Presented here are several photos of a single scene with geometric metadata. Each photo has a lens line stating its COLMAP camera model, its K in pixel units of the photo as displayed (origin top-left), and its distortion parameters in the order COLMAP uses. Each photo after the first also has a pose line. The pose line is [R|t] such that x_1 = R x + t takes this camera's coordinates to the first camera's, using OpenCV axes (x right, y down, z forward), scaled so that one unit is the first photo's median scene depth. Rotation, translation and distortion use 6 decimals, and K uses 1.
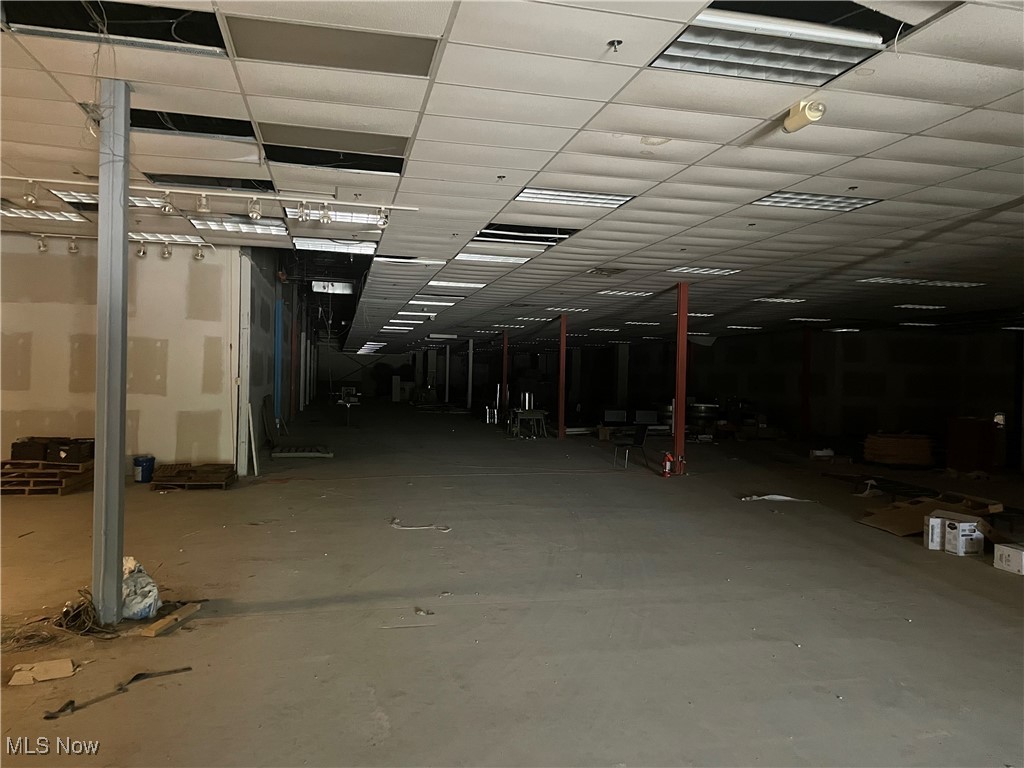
lens RADIAL K [[781.2, 0, 512.0], [0, 781.2, 384.0], [0, 0, 1]] dist [0.077876, -0.086325]
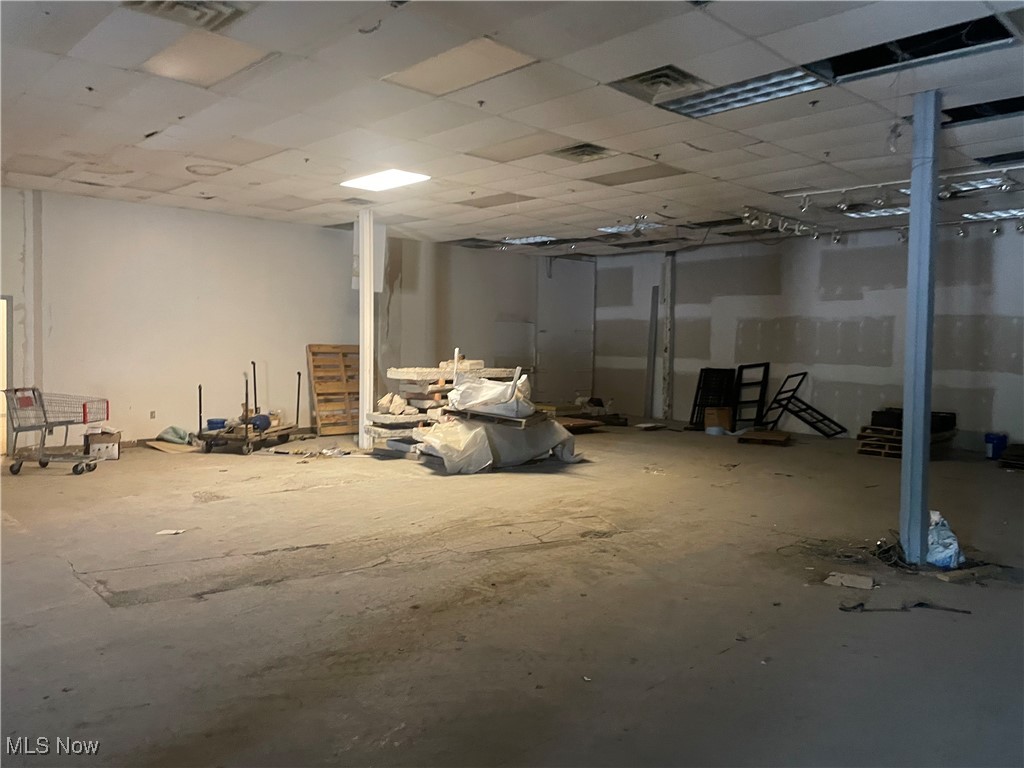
lens RADIAL K [[781.2, 0, 512.0], [0, 781.2, 384.0], [0, 0, 1]] dist [0.077876, -0.086325]
pose [[0.516343, 0.028831, -0.855896, 0.172518], [-0.008656, 0.999558, 0.028449, 0.010984], [0.856338, -0.007280, 0.516364, -0.100059]]
